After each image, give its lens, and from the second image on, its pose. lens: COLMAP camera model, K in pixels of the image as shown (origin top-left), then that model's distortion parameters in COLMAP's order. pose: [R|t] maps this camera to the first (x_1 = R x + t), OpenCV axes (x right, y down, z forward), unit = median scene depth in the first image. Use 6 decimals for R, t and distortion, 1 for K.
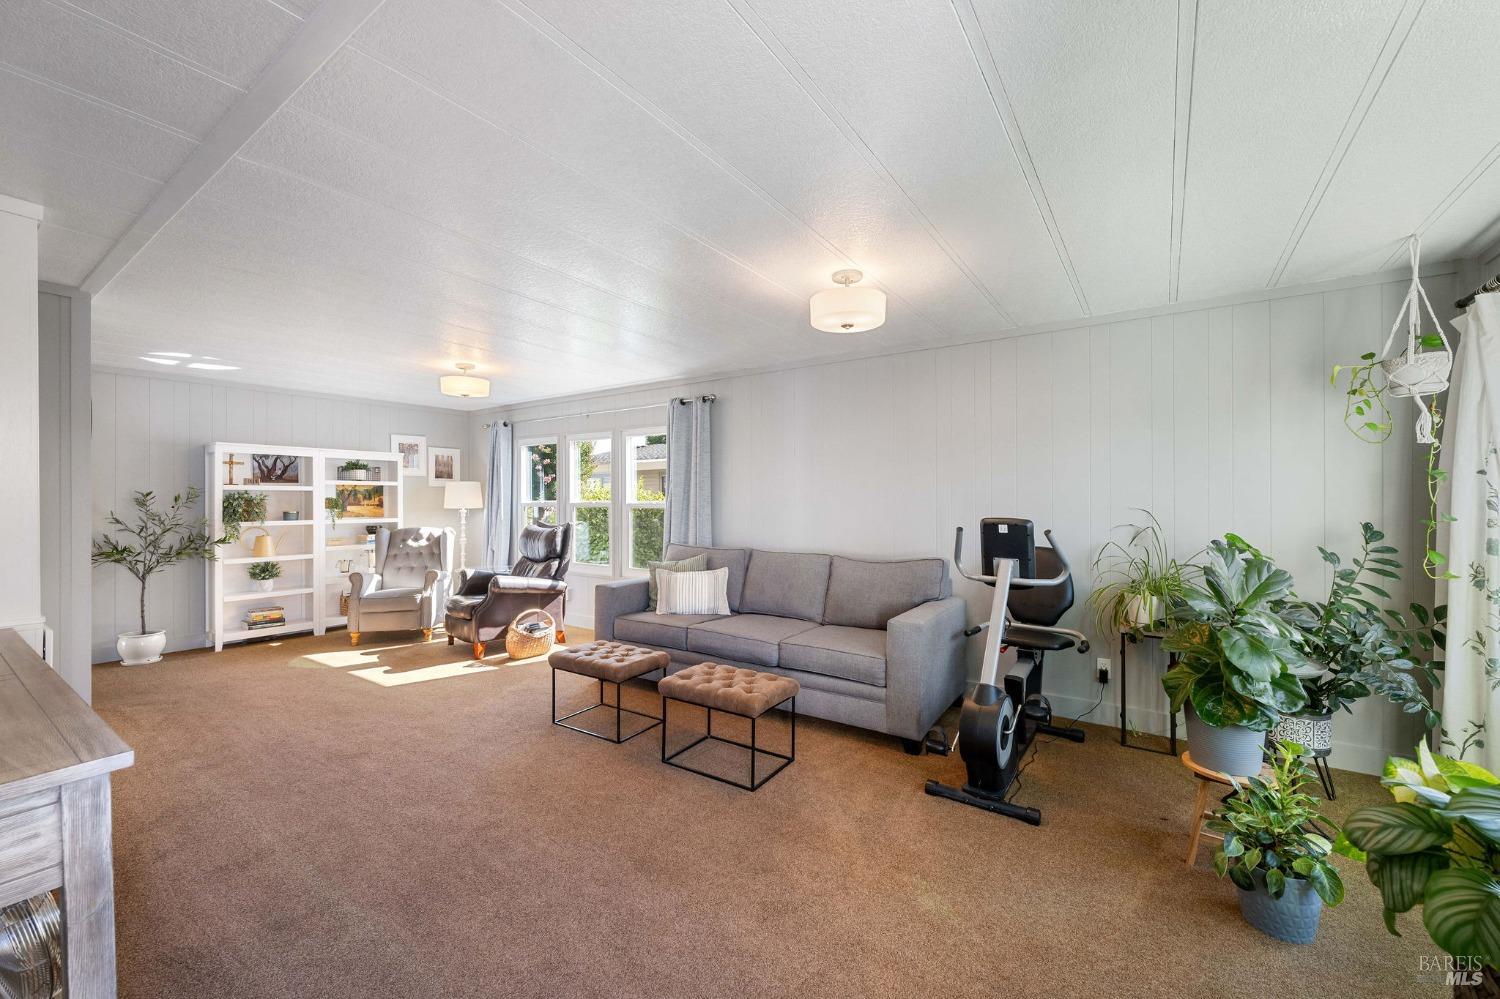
lens RADIAL K [[607.5, 0, 748.3], [0, 607.5, 496.9], [0, 0, 1]] dist [0.000422, -0.000958]
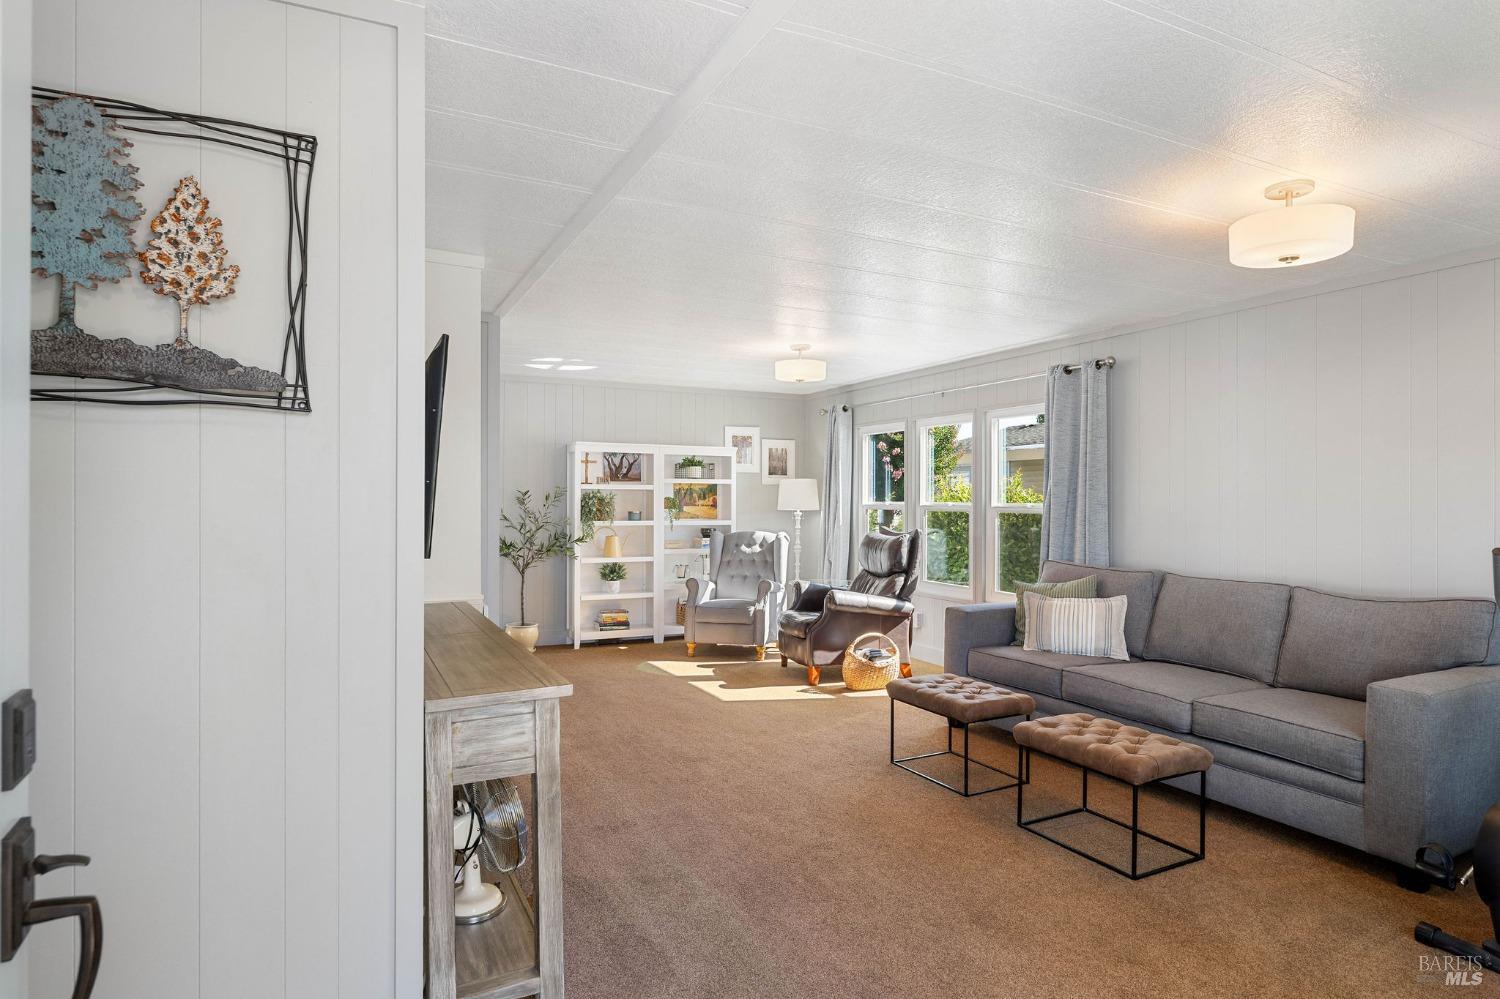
lens RADIAL K [[826.9, 0, 750.6], [0, 826.9, 498.3], [0, 0, 1]] dist [0.000266, 0.000313]
pose [[0.878953, 0.005086, -0.476882, 0.044852], [-0.004427, 0.999987, 0.002506, -0.000885], [0.476888, -0.000091, 0.878964, -0.090715]]
